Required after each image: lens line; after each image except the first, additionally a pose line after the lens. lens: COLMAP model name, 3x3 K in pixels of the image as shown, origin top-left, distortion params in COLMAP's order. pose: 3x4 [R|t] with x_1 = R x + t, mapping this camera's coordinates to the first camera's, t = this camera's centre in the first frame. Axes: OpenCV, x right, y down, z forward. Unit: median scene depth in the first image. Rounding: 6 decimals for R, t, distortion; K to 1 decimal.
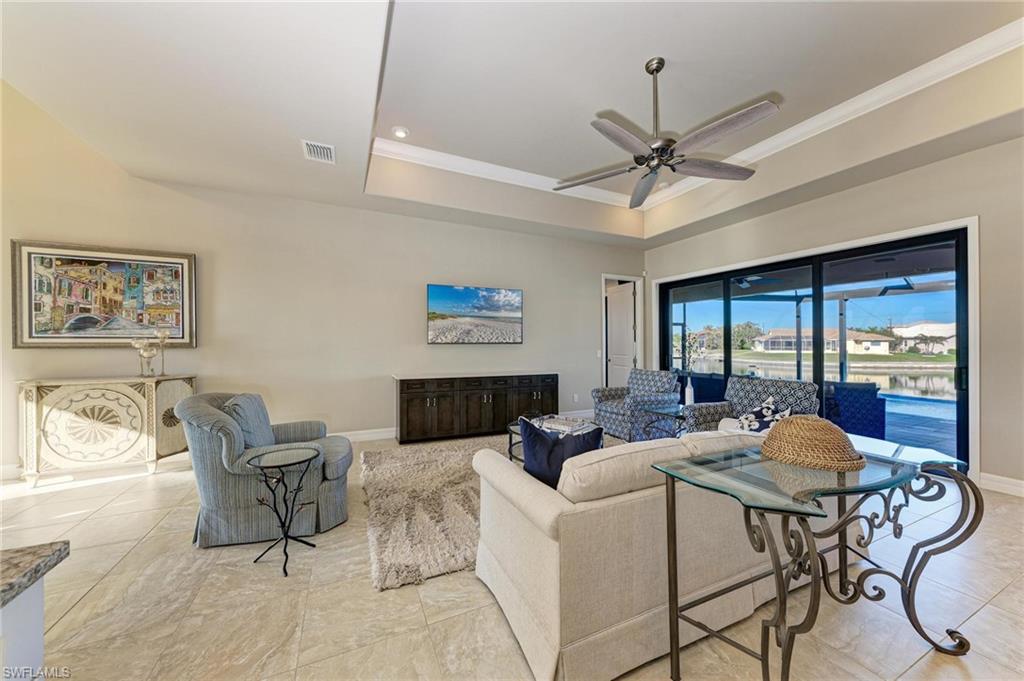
lens RADIAL K [[355.6, 0, 513.4], [0, 355.6, 342.6], [0, 0, 1]] dist [-0.001244, -0.001989]
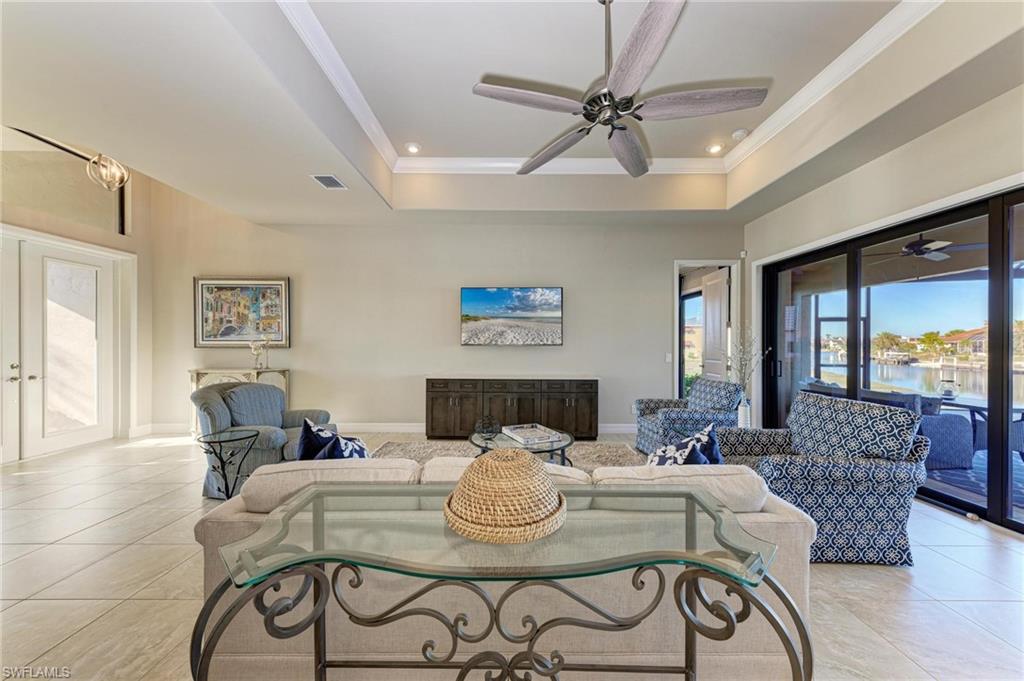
lens RADIAL K [[355.6, 0, 516.8], [0, 355.6, 344.4], [0, 0, 1]] dist [-0.001244, -0.001989]
pose [[0.907759, -0.000863, -0.419491, 0.438408], [-0.000689, 0.999993, -0.003547, 0.005556], [0.419491, 0.003508, 0.907753, 0.168407]]
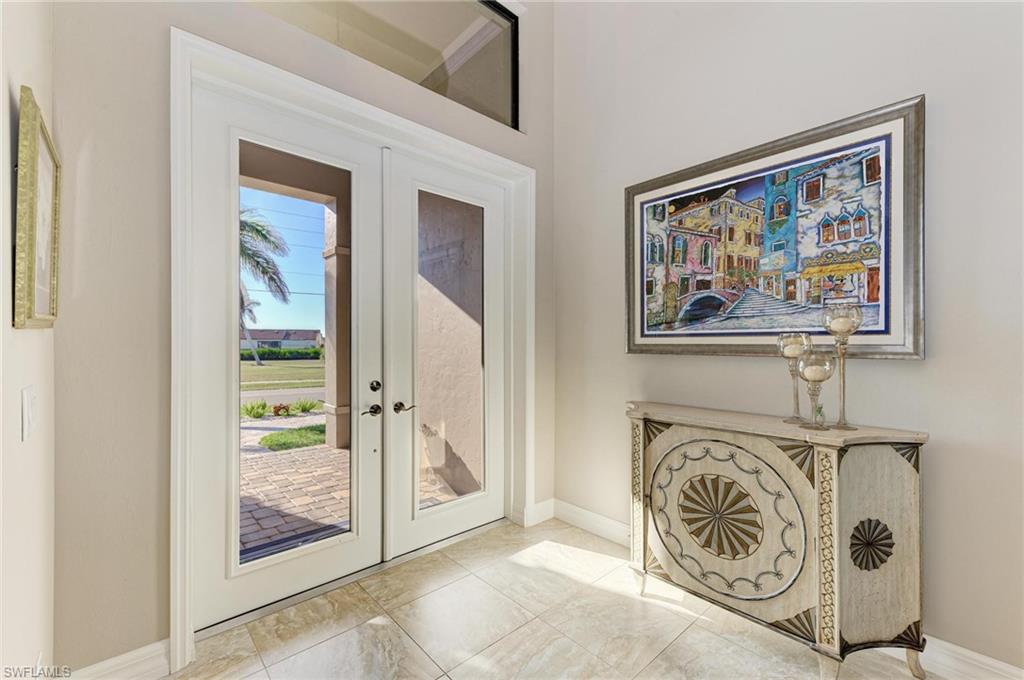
lens RADIAL K [[427.4, 0, 517.2], [0, 427.4, 345.3], [0, 0, 1]] dist [0.016491, -0.001417]
pose [[0.285965, 0.003089, -0.958235, -0.623313], [-0.002954, 0.999993, 0.002342, 0.001186], [0.958236, 0.002161, 0.285972, 0.505505]]
